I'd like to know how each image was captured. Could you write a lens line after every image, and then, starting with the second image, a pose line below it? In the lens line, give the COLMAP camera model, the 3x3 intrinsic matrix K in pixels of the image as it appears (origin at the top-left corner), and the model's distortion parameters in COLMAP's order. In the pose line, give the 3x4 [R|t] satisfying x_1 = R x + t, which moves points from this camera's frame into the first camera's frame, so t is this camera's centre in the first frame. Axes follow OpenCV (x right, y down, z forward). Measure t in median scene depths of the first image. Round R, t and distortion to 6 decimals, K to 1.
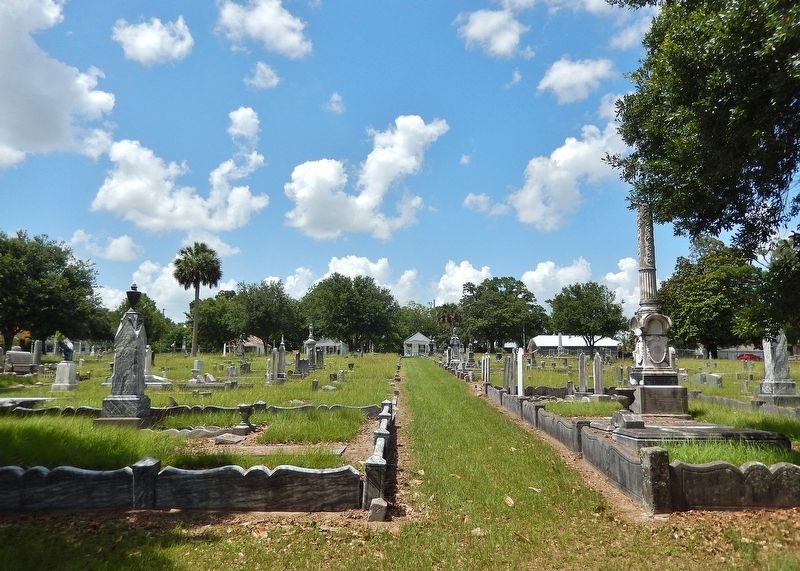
lens RADIAL K [[637.2, 0, 400.0], [0, 637.2, 285.5], [0, 0, 1]] dist [0.015797, 0.001501]
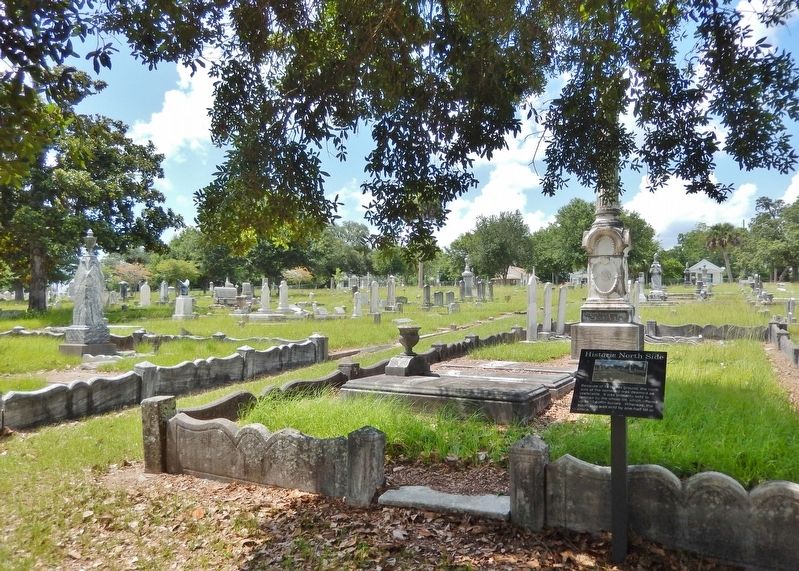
lens RADIAL K [[636.4, 0, 399.5], [0, 636.4, 285.5], [0, 0, 1]] dist [0.015797, 0.001501]
pose [[0.866115, -0.011110, -0.499721, 0.255609], [0.063667, 0.994062, 0.088247, 0.014172], [0.495773, -0.108248, 0.861679, 0.109335]]
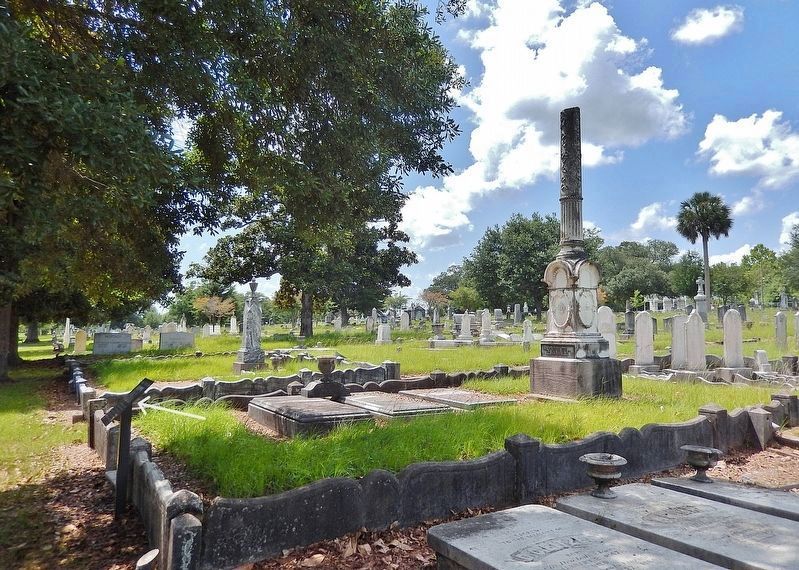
lens RADIAL K [[636.4, 0, 399.5], [0, 636.4, 285.0], [0, 0, 1]] dist [0.015797, 0.001501]
pose [[0.476813, -0.053187, -0.877394, 0.430907], [0.114562, 0.993414, 0.002038, 0.023093], [0.871508, -0.101488, 0.479765, 0.223744]]
